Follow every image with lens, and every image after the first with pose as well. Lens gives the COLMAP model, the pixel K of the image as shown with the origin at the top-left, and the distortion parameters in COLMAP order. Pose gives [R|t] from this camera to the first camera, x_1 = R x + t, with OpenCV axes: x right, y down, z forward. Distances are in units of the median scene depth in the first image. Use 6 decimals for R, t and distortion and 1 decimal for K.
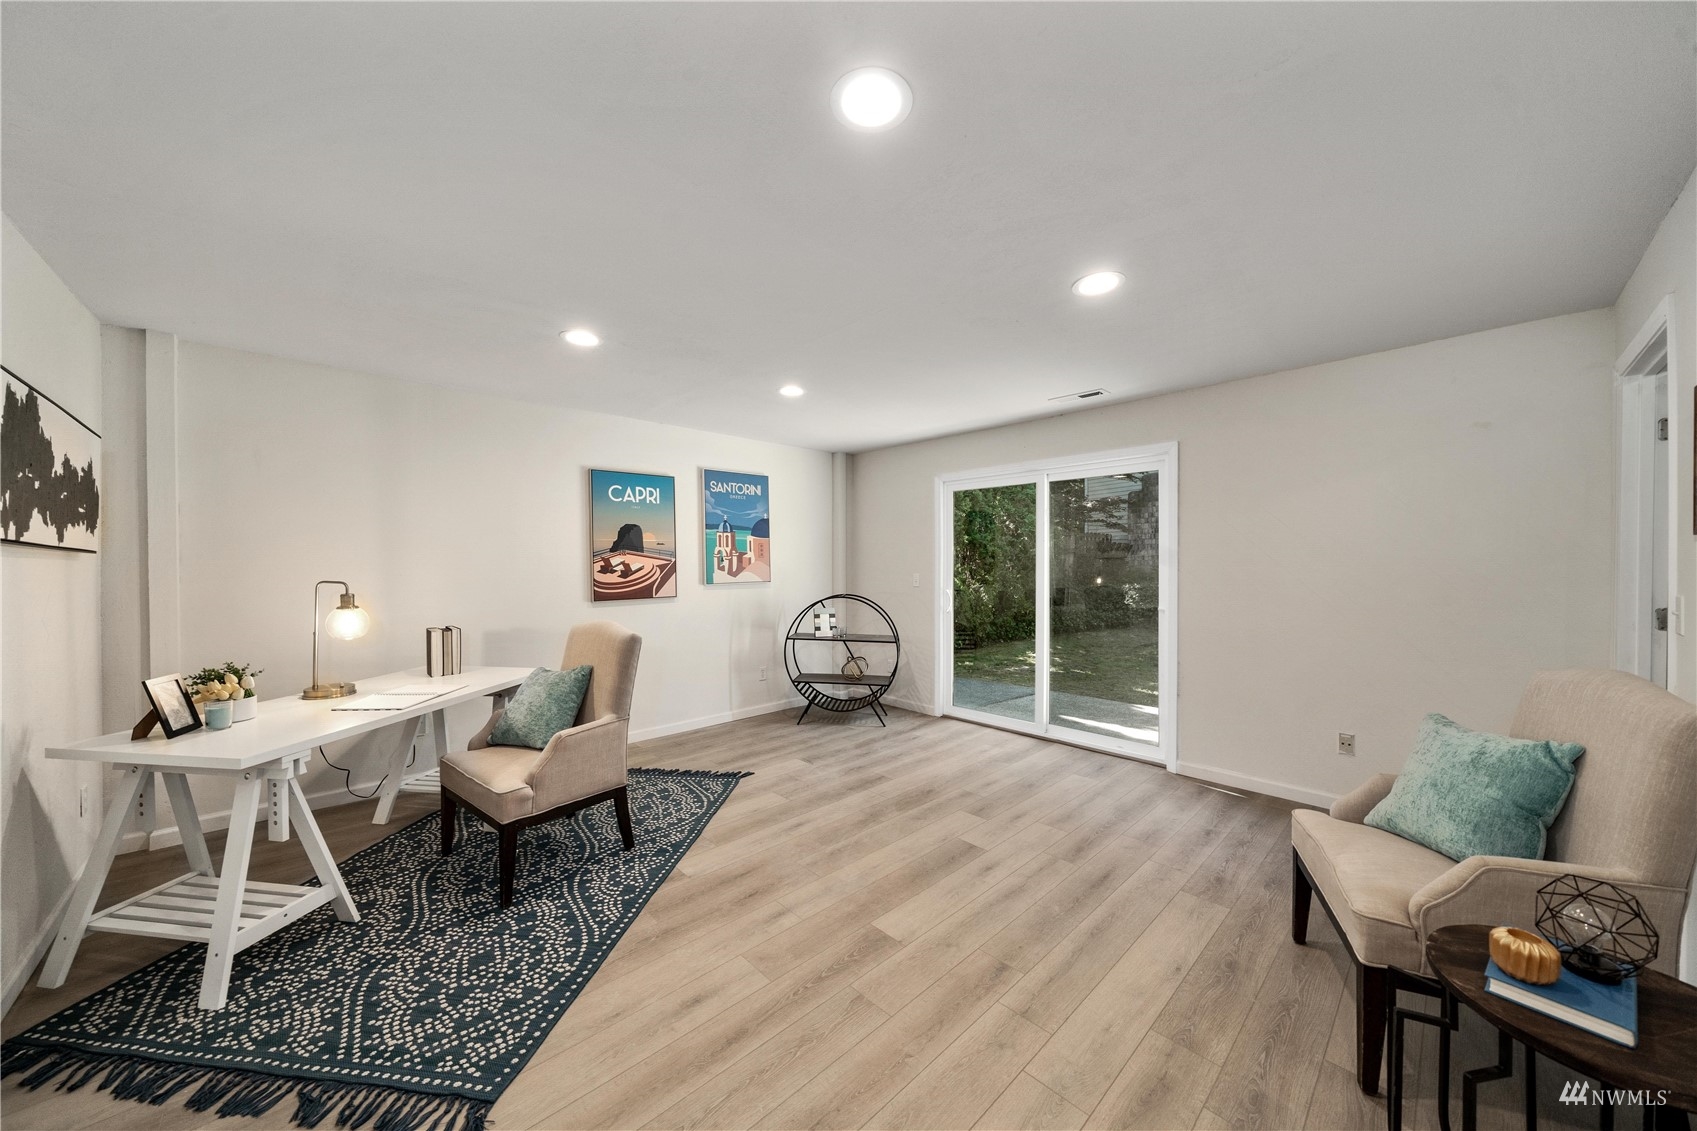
lens RADIAL K [[588.1, 0, 848.5], [0, 588.1, 565.5], [0, 0, 1]] dist [-0.000495, -0.000046]
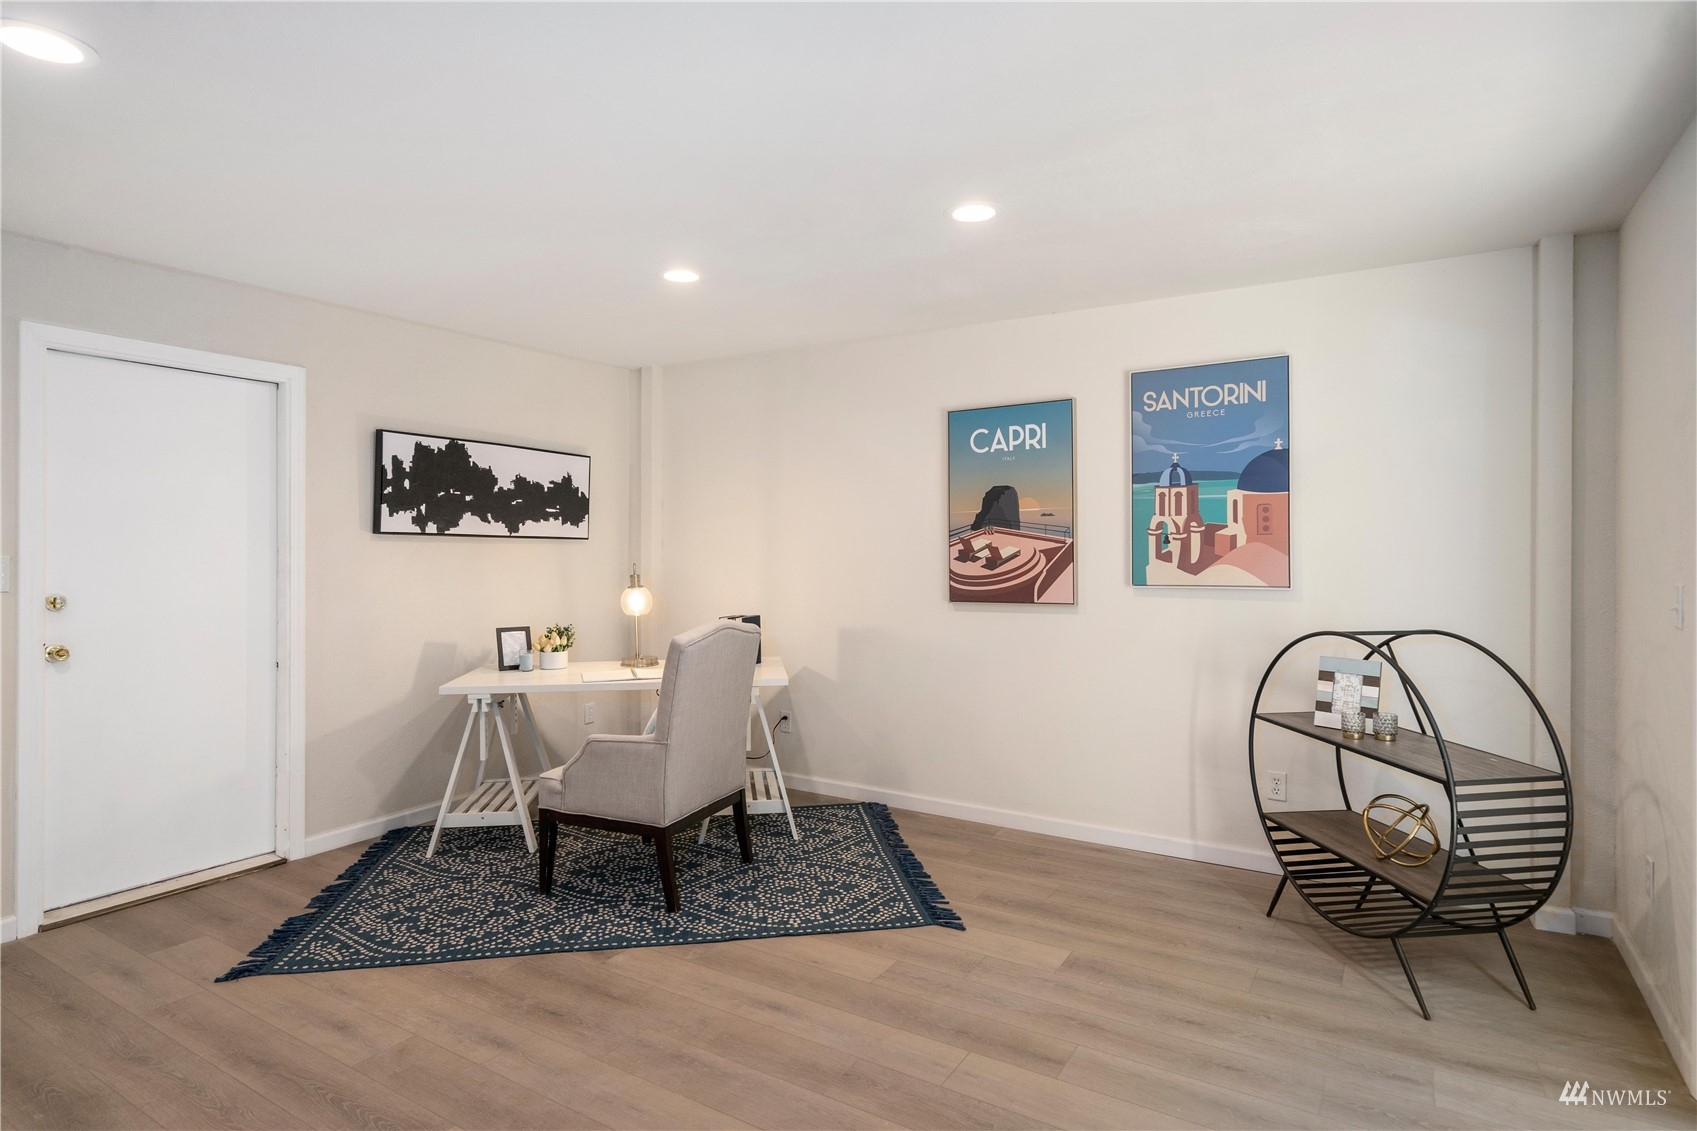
lens RADIAL K [[908.1, 0, 847.8], [0, 908.1, 546.6], [0, 0, 1]] dist [0.007109, 0.000430]
pose [[0.248602, 0.002175, -0.968603, 0.533993], [-0.003268, 0.999994, 0.001407, -0.004621], [0.968600, 0.002815, 0.248608, 0.574994]]
